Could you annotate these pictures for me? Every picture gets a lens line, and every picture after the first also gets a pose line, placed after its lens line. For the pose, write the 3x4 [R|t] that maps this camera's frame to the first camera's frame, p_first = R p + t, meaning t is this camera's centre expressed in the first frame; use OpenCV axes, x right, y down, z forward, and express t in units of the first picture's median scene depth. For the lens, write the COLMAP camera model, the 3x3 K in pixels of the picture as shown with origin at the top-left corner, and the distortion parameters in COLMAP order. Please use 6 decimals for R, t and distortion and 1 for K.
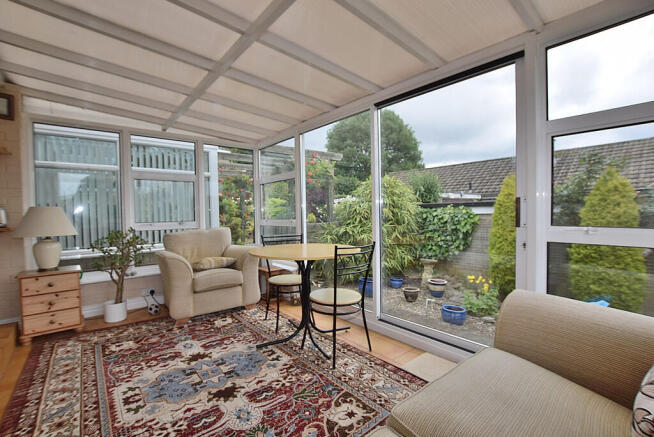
lens RADIAL K [[295.2, 0, 325.6], [0, 295.2, 218.4], [0, 0, 1]] dist [-0.016631, 0.000473]
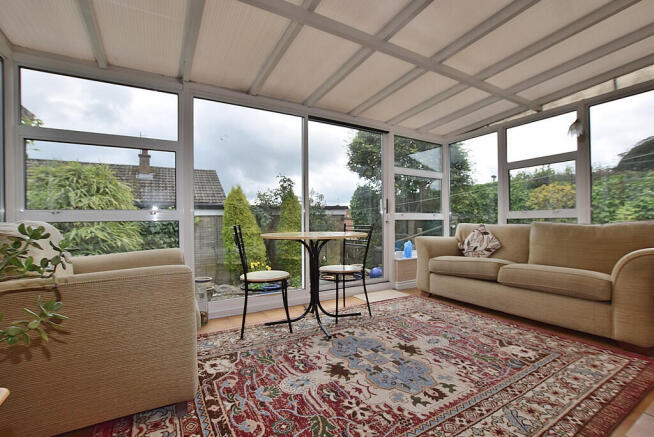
lens RADIAL K [[295.2, 0, 325.5], [0, 295.2, 219.8], [0, 0, 1]] dist [-0.016631, 0.000473]
pose [[0.149165, 0.021977, 0.988568, -1.421183], [0.025629, 0.999331, -0.026083, 0.113385], [-0.988480, 0.029227, 0.148502, 1.063016]]
